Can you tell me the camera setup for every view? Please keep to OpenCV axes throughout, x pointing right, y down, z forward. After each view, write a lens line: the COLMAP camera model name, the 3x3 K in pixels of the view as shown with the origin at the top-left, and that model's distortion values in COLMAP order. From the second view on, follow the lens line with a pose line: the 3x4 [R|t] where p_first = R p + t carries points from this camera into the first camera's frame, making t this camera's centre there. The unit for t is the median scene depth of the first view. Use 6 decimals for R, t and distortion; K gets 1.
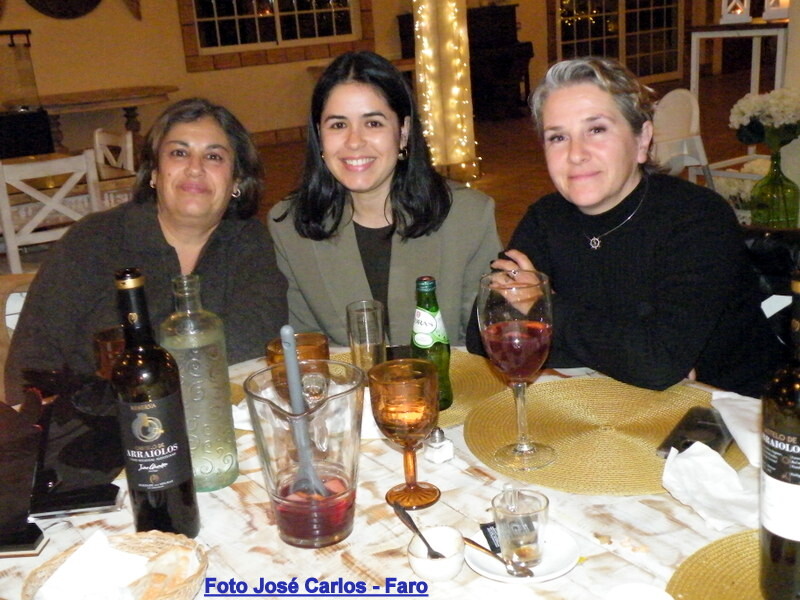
lens RADIAL K [[1023.5, 0, 400.0], [0, 1023.5, 300.0], [0, 0, 1]] dist [0.110972, 0.049079]
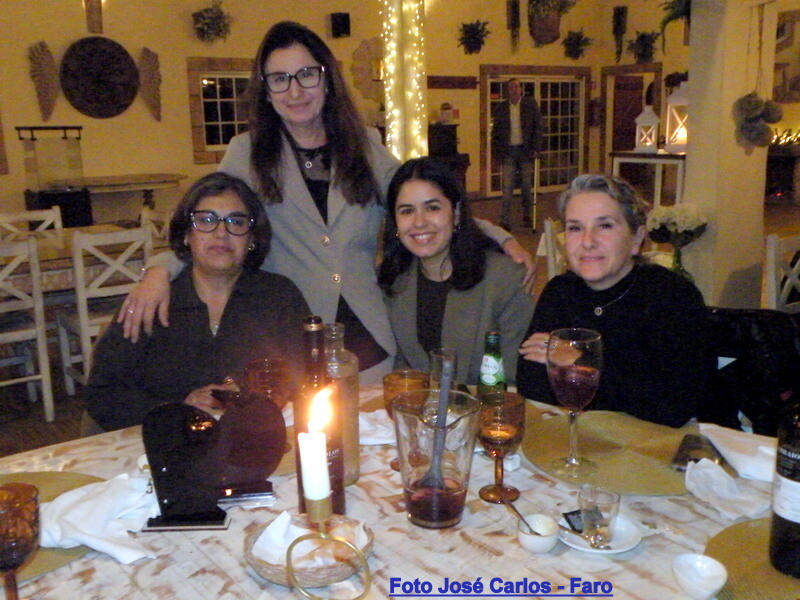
lens RADIAL K [[845.1, 0, 400.1], [0, 845.1, 315.4], [0, 0, 1]] dist [0.010529, 0.033814]
pose [[0.996038, 0.038495, 0.080165, -0.197962], [-0.034476, 0.998107, -0.050933, 0.017648], [-0.081974, 0.047968, 0.995479, -0.090890]]
